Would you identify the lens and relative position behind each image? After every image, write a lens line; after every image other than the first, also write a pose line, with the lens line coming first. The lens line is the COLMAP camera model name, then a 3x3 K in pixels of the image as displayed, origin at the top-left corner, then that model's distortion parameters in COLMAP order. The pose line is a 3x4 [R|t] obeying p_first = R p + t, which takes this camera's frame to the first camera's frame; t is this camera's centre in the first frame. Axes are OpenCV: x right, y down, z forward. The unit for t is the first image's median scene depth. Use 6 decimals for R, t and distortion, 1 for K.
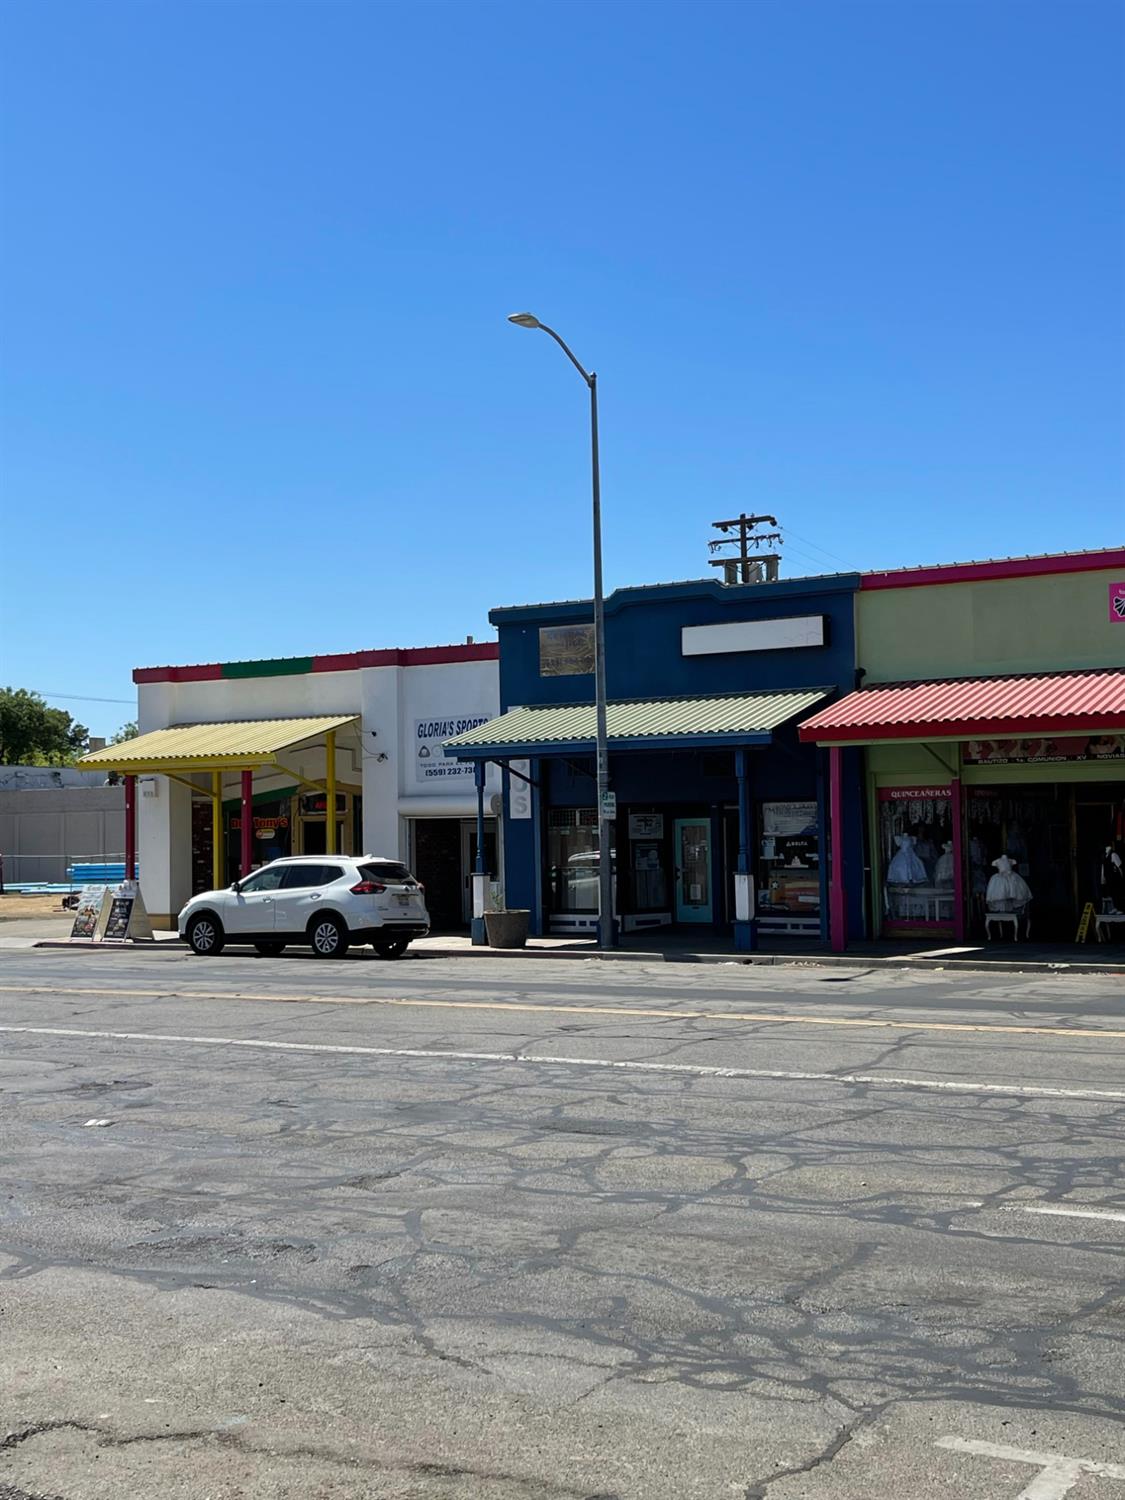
lens RADIAL K [[1822.0, 0, 555.0], [0, 1822.0, 762.0], [0, 0, 1]] dist [0.091193, 0.000000]
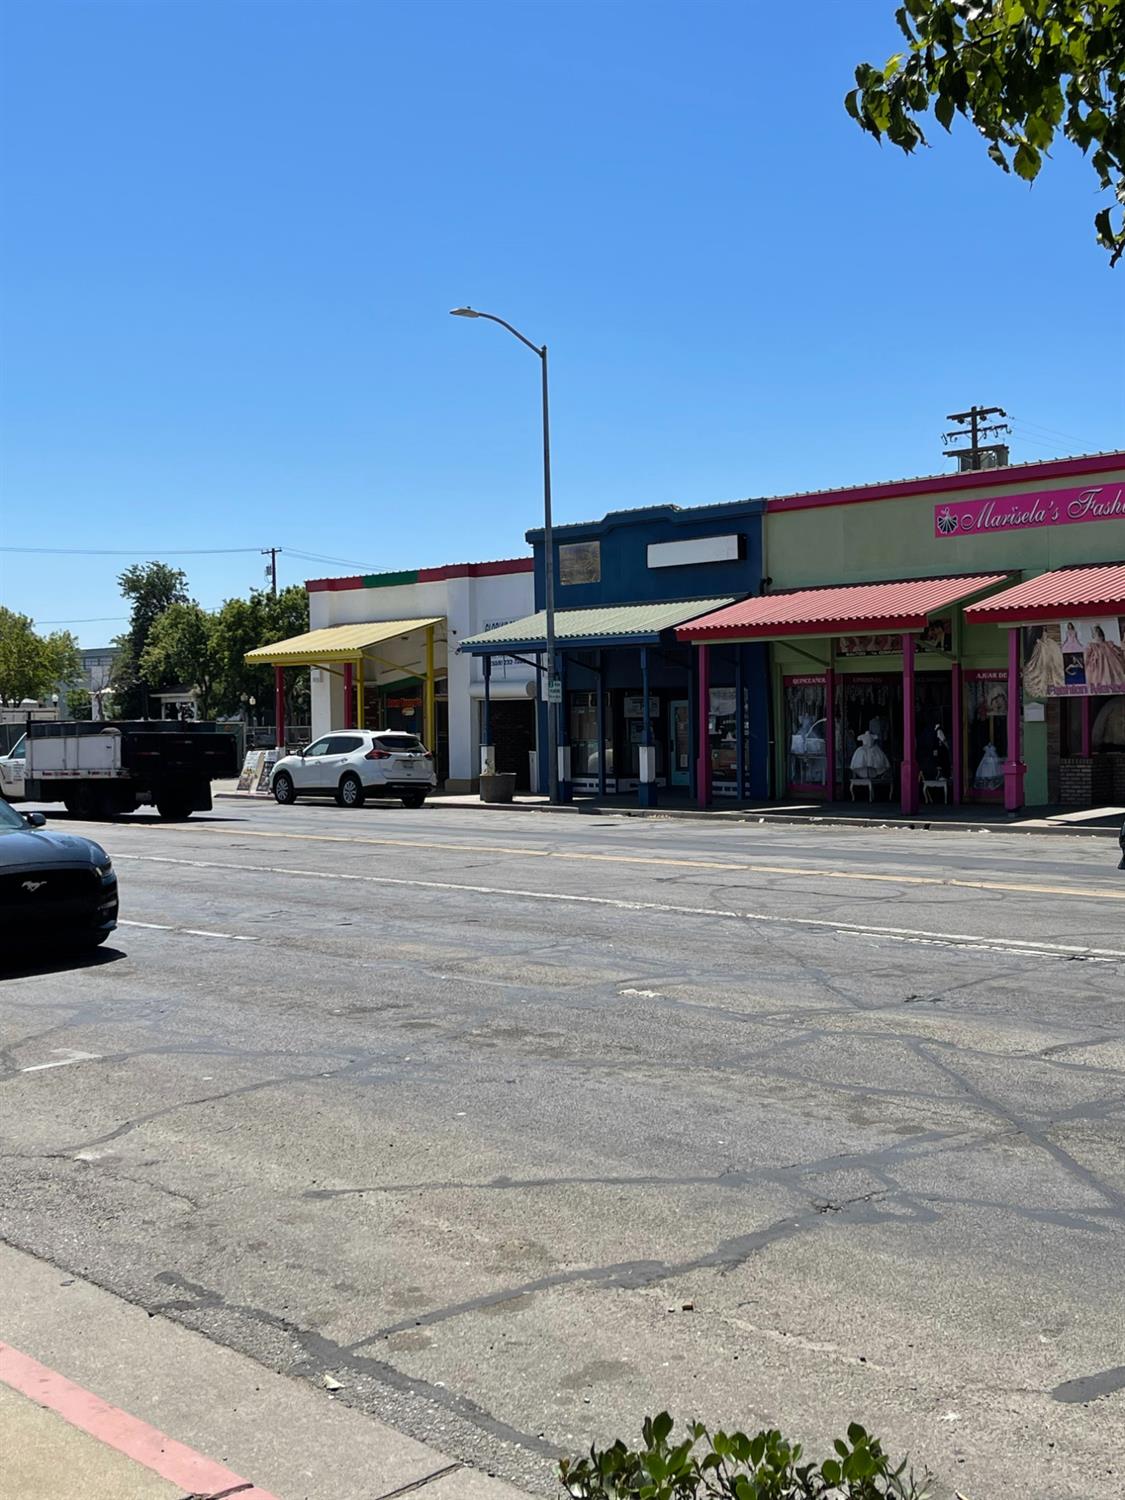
lens RADIAL K [[1822.0, 0, 562.9], [0, 1822.0, 759.6], [0, 0, 1]] dist [0.091193, 0.000000]
pose [[0.958735, 0.008679, -0.284169, 0.365368], [0.011074, 0.997635, 0.067832, -0.013637], [0.284086, -0.068180, 0.956372, -0.198745]]
